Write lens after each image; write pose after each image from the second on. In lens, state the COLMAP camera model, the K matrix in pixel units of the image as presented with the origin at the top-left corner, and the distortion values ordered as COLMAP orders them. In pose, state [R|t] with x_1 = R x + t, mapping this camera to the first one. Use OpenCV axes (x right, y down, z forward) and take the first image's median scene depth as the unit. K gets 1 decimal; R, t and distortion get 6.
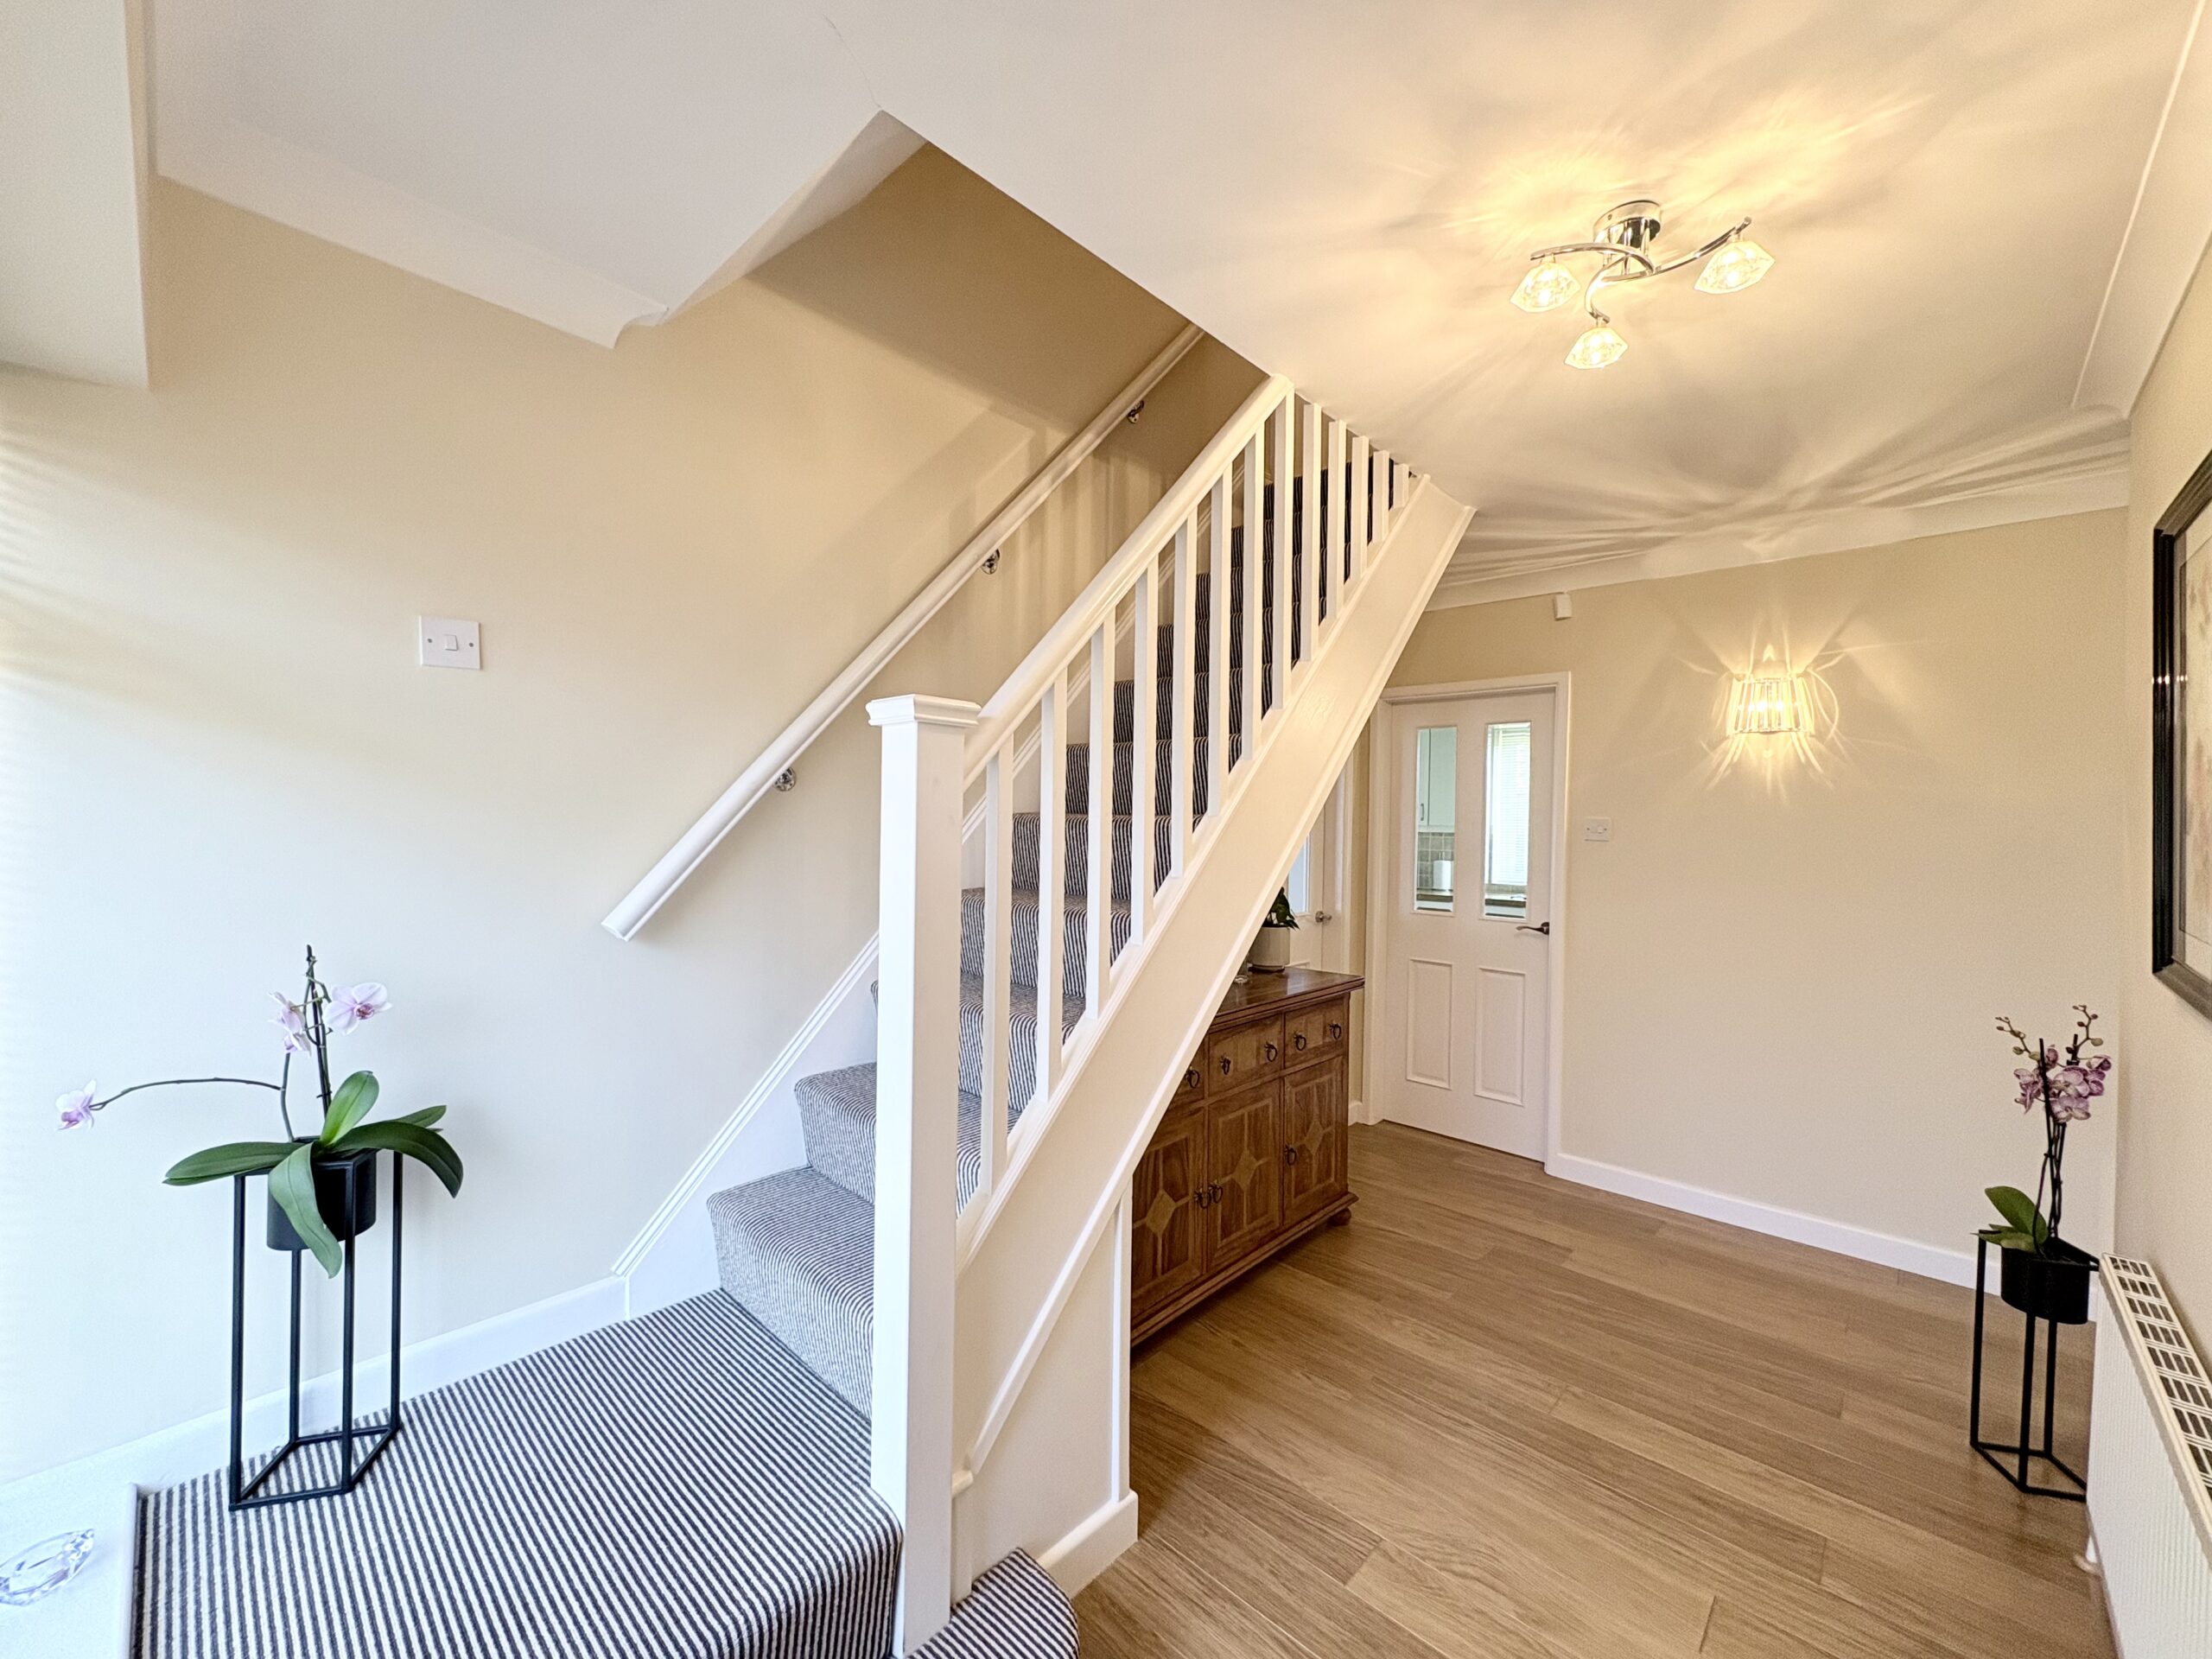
lens RADIAL K [[885.5, 0, 1099.1], [0, 885.5, 830.9], [0, 0, 1]] dist [0.000779, -0.000151]
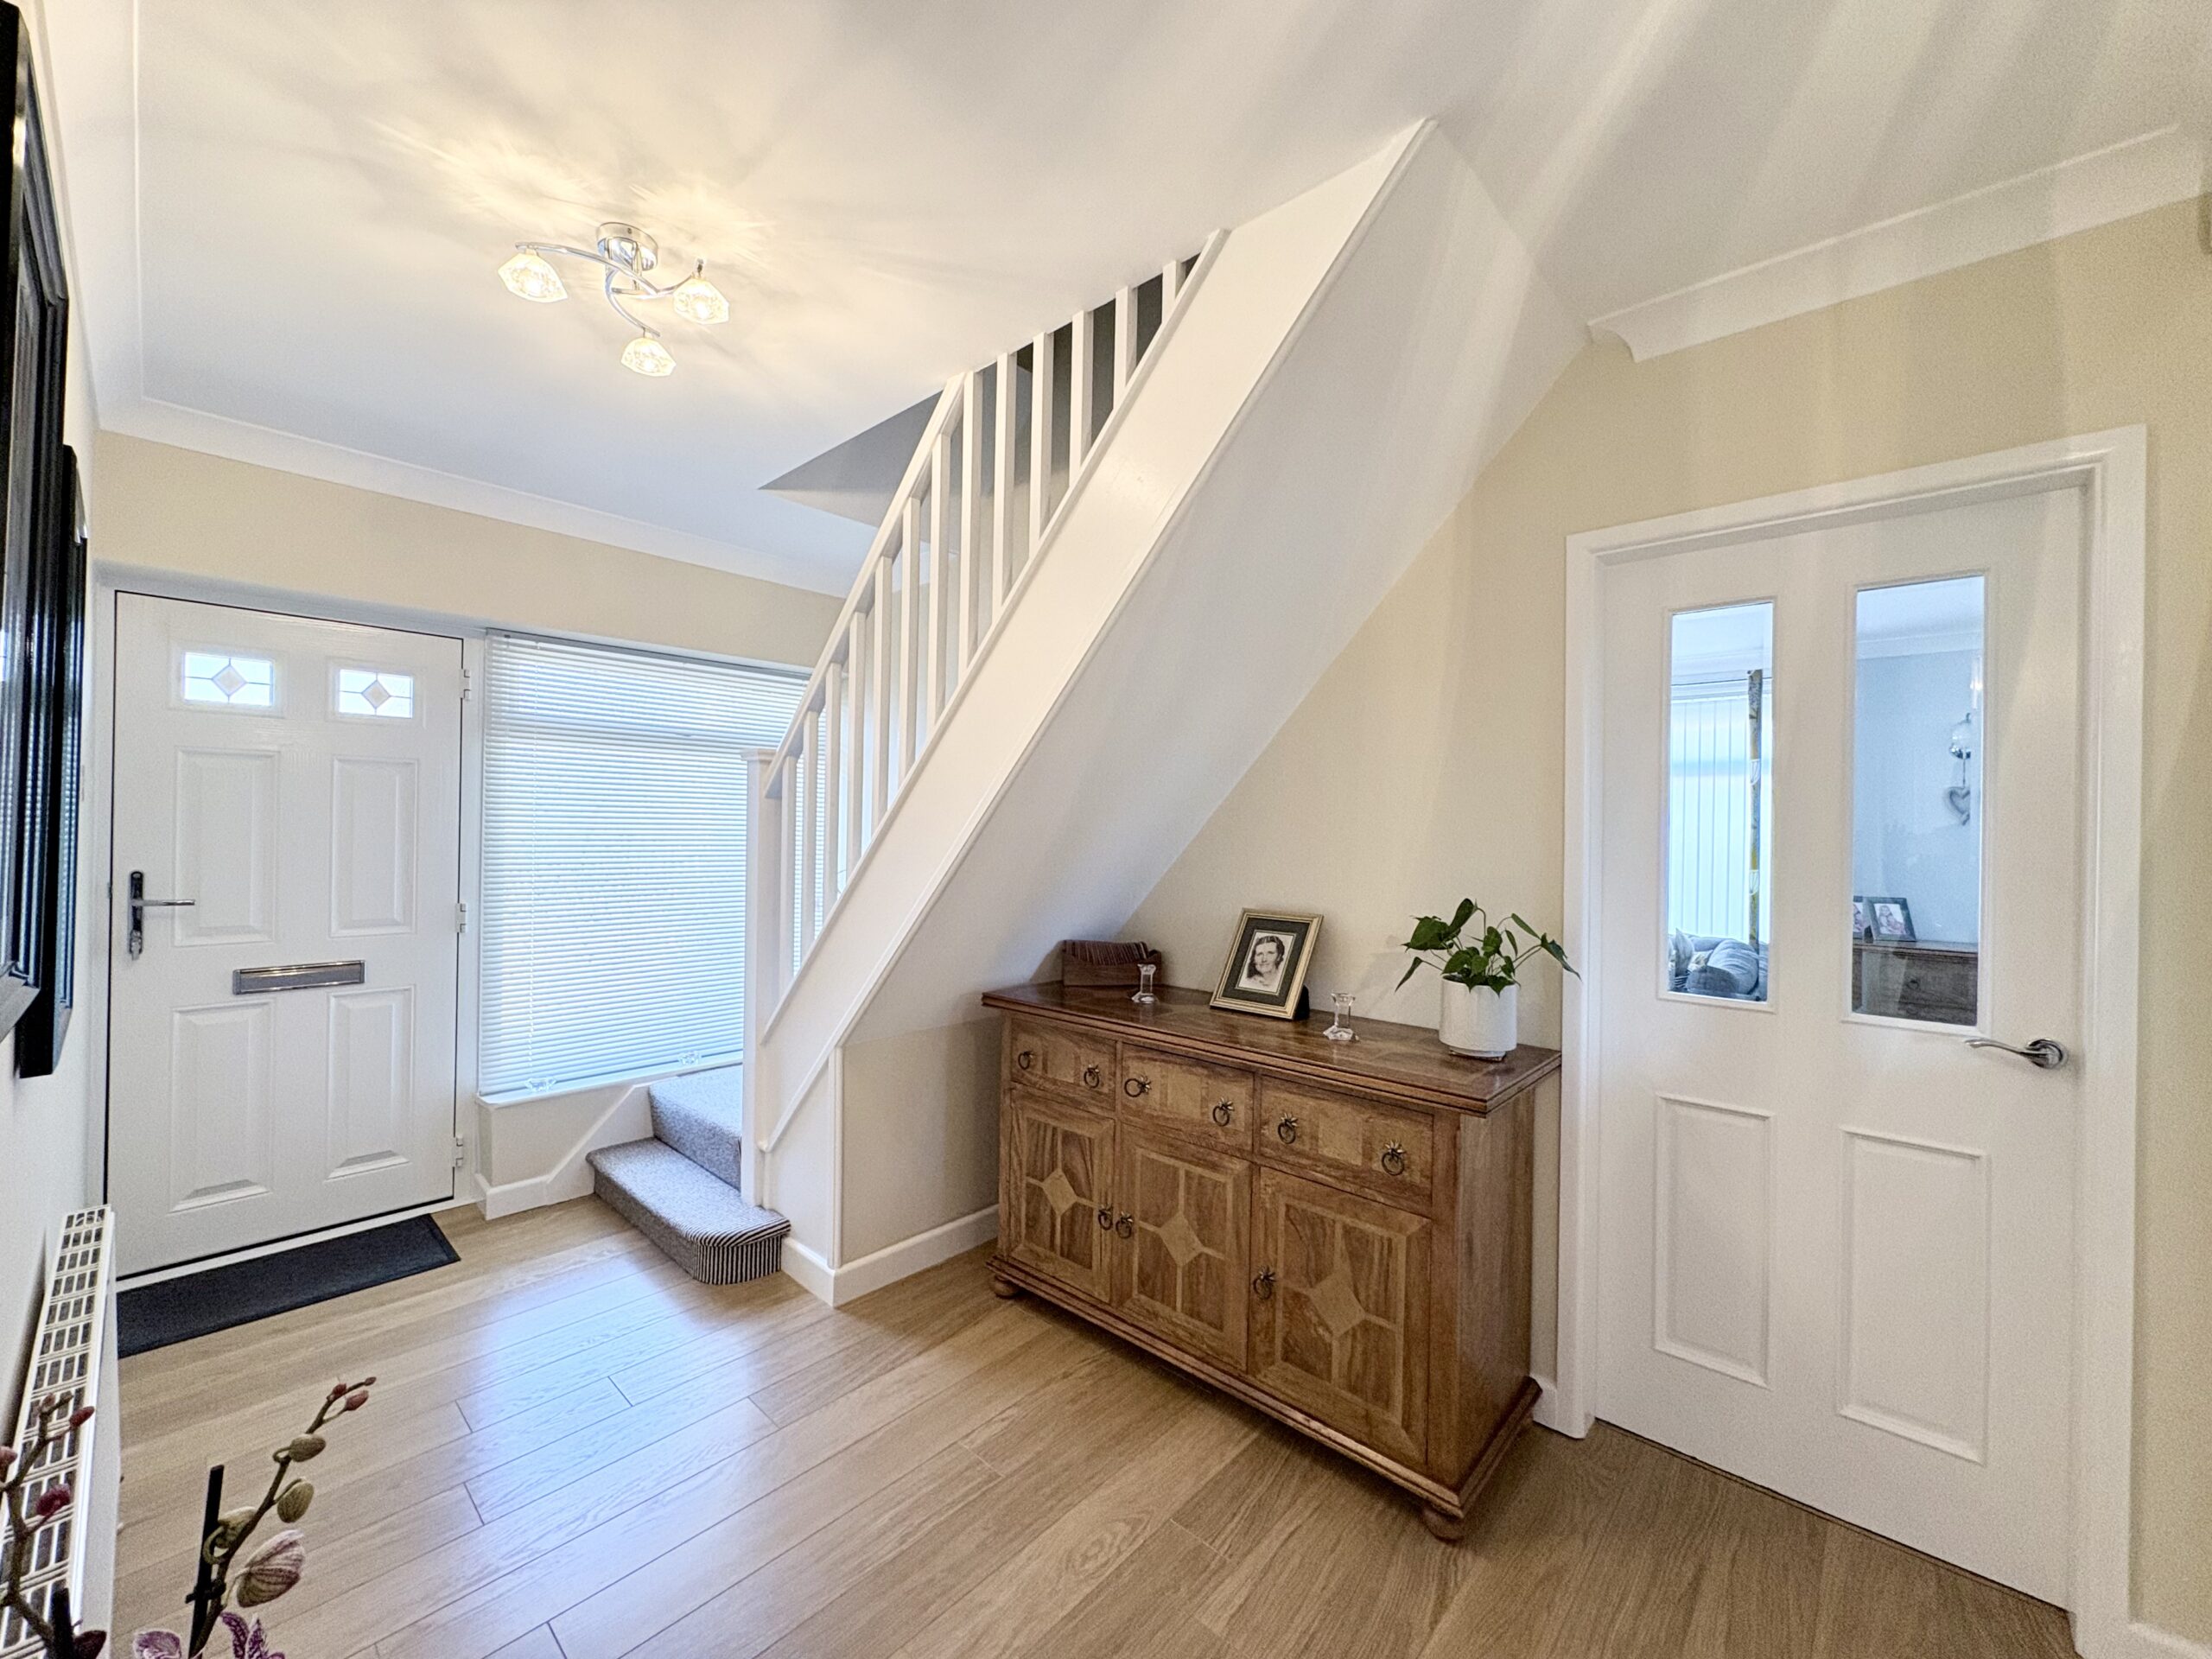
lens RADIAL K [[885.5, 0, 1098.0], [0, 885.5, 831.7], [0, 0, 1]] dist [0.000779, -0.000151]
pose [[0.007253, -0.011178, -0.999911, 0.999146], [-0.018999, 0.999755, -0.011314, 0.024920], [0.999793, 0.019079, 0.007039, 0.940082]]
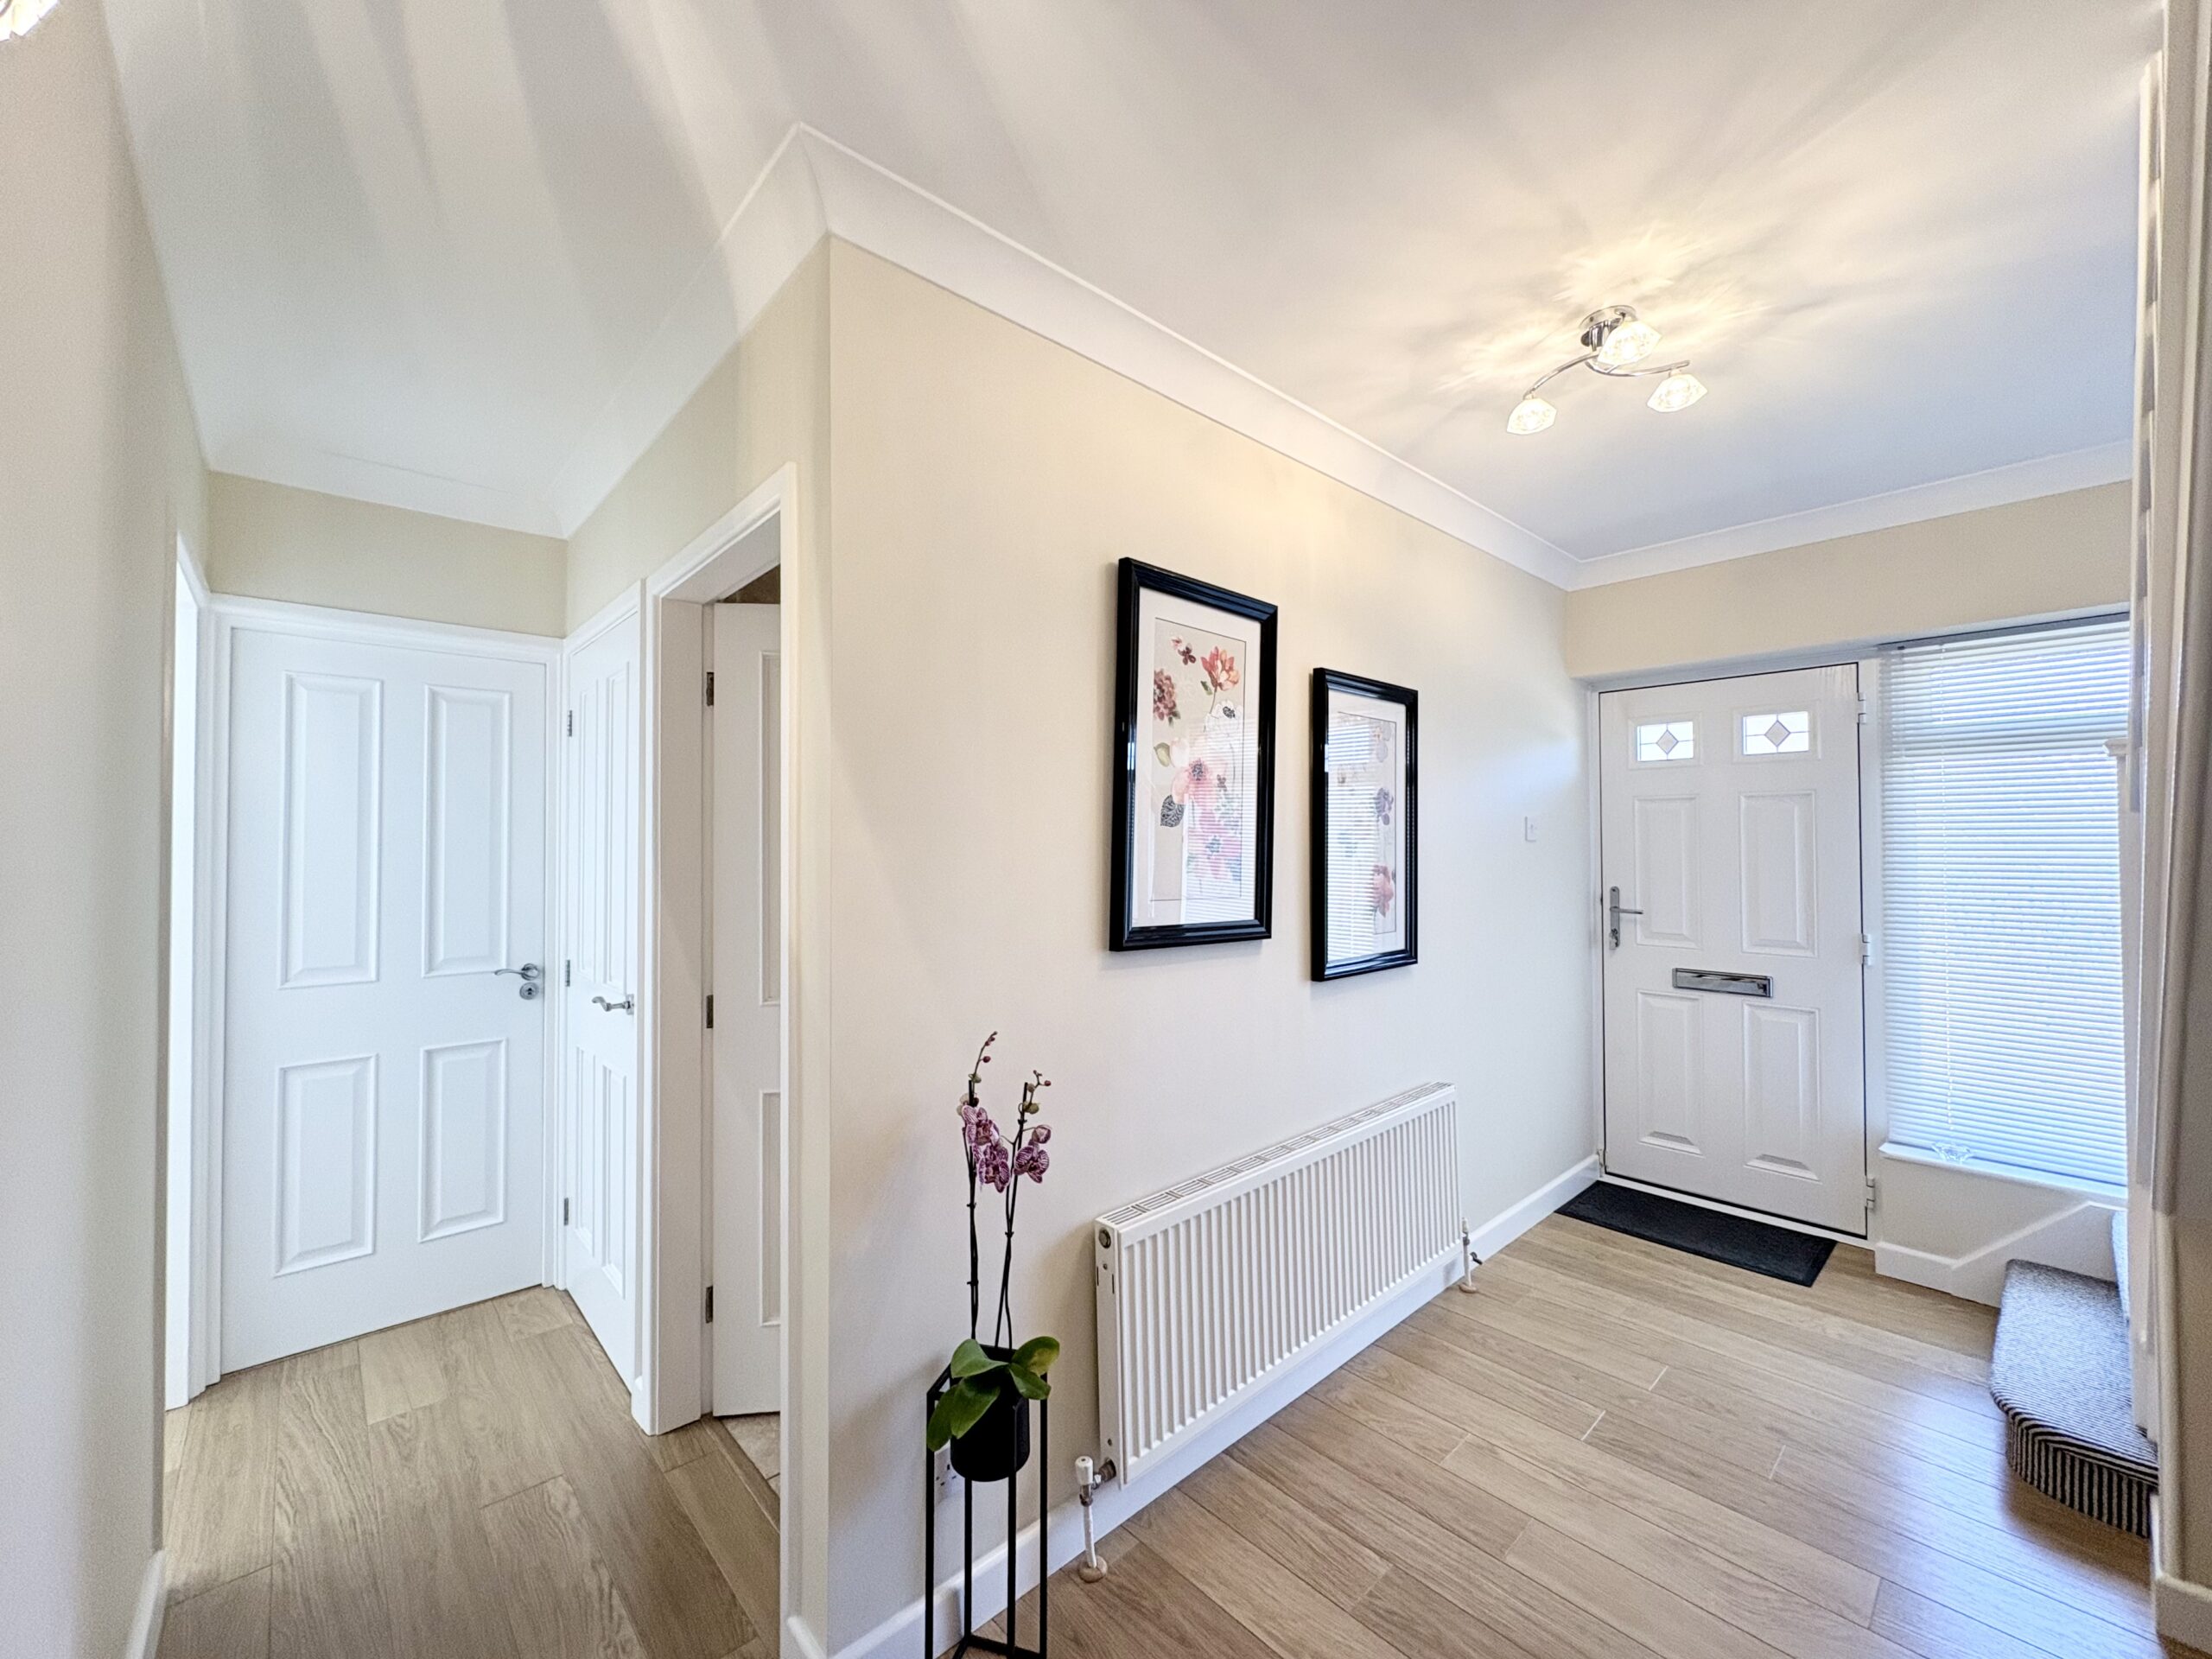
lens RADIAL K [[885.5, 0, 1097.2], [0, 885.5, 831.4], [0, 0, 1]] dist [0.000779, -0.000151]
pose [[-0.996226, -0.011506, 0.086033, 0.696882], [-0.012438, 0.999870, -0.010304, 0.014897], [-0.085903, -0.011335, -0.996239, 1.332604]]
